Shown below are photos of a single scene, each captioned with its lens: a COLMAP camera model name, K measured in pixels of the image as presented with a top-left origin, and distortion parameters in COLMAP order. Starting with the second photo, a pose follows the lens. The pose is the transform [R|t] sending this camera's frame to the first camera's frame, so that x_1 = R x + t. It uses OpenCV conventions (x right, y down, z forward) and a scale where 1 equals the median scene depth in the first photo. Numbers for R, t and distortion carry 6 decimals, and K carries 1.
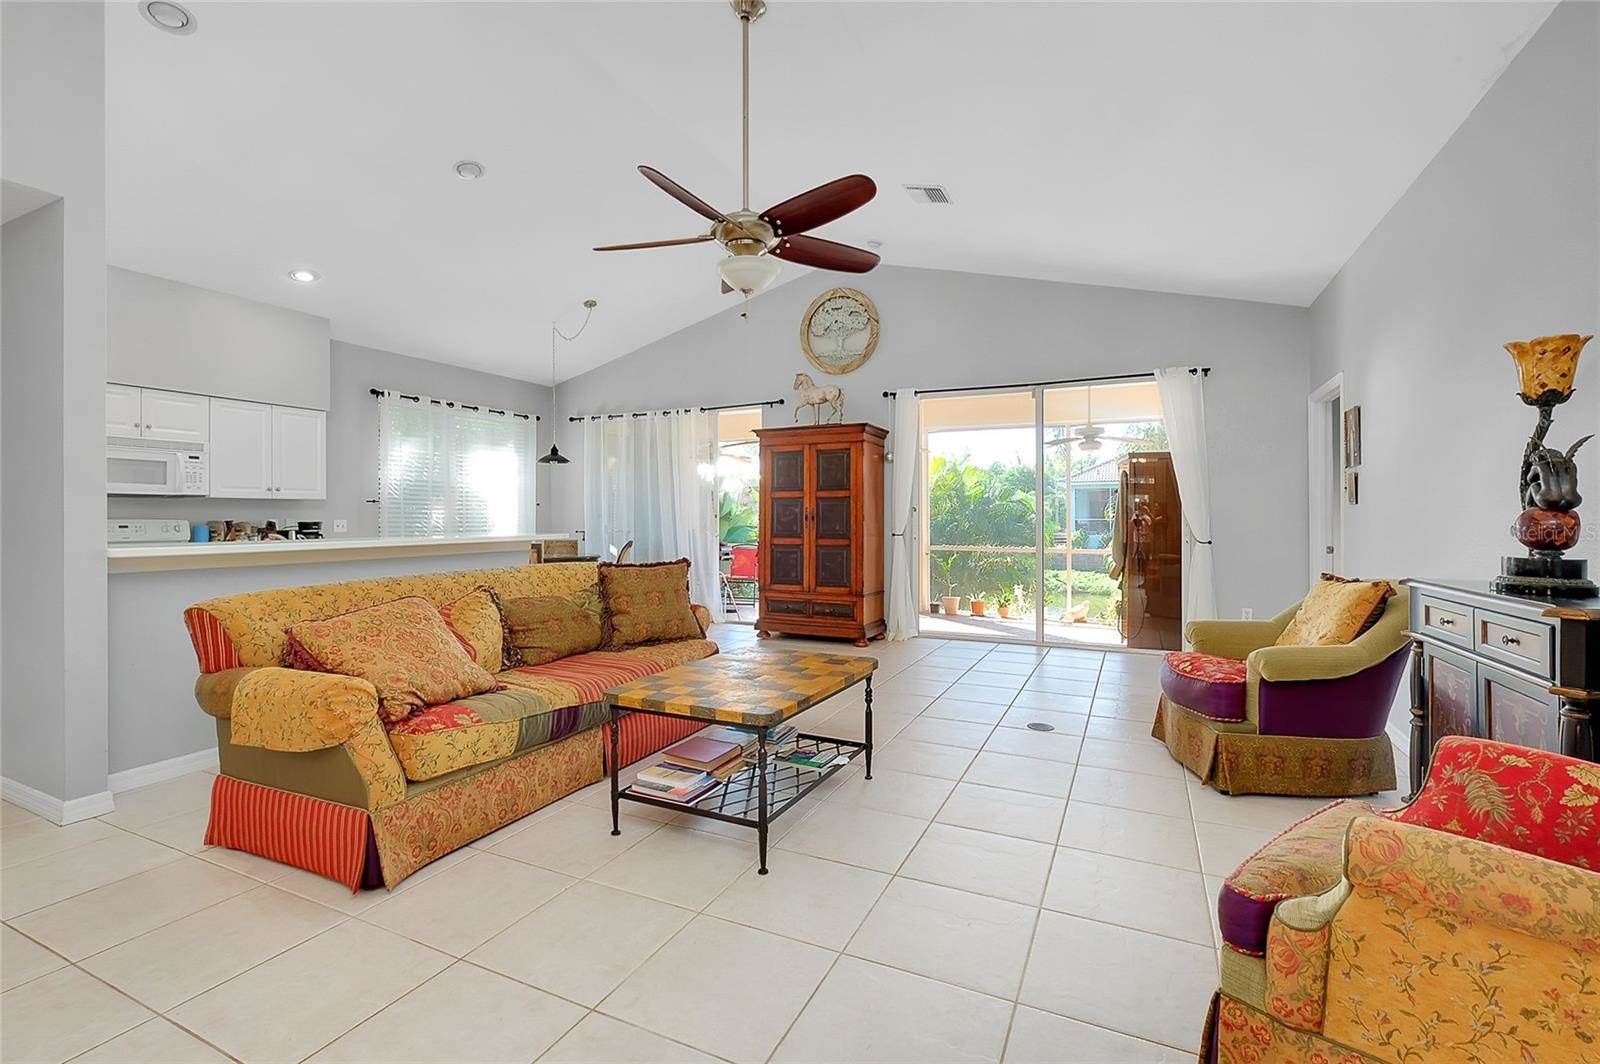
lens RADIAL K [[700.7, 0, 803.1], [0, 700.7, 516.9], [0, 0, 1]] dist [-0.004119, 0.001266]
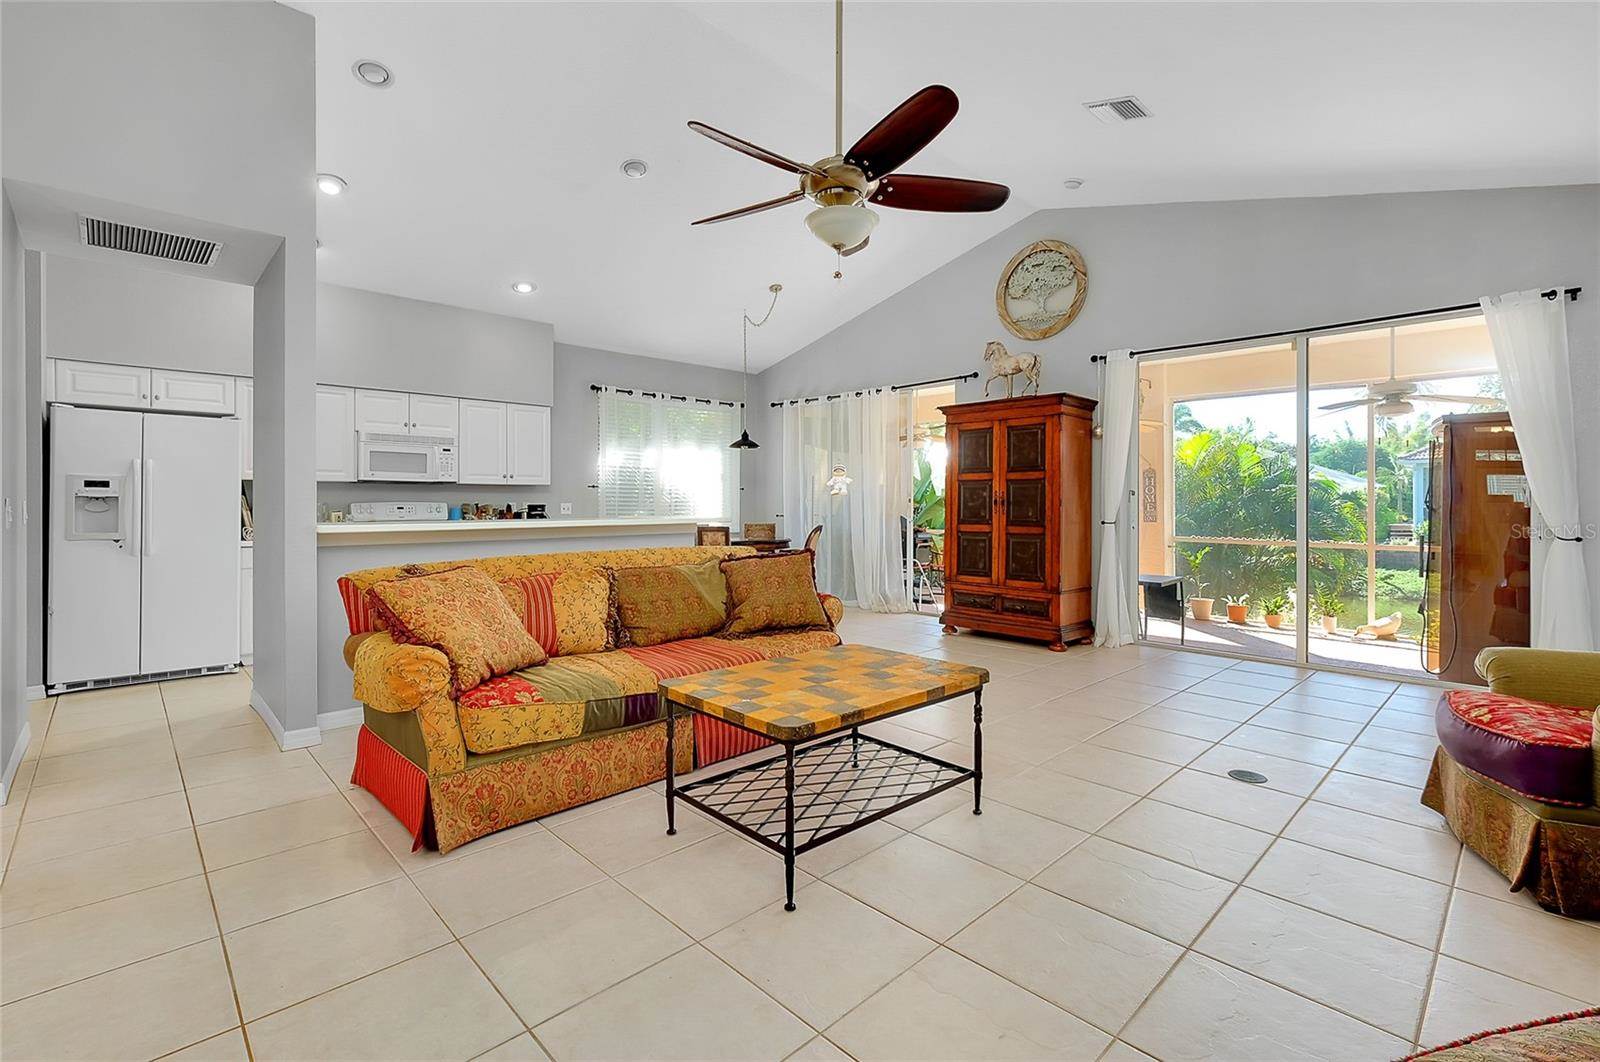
lens RADIAL K [[712.4, 0, 802.2], [0, 712.4, 504.0], [0, 0, 1]] dist [-0.004557, 0.000626]
pose [[0.936127, 0.003371, -0.351645, 0.115932], [-0.002683, 0.999993, 0.002443, 0.002070], [0.351651, -0.001343, 0.936130, 0.078591]]
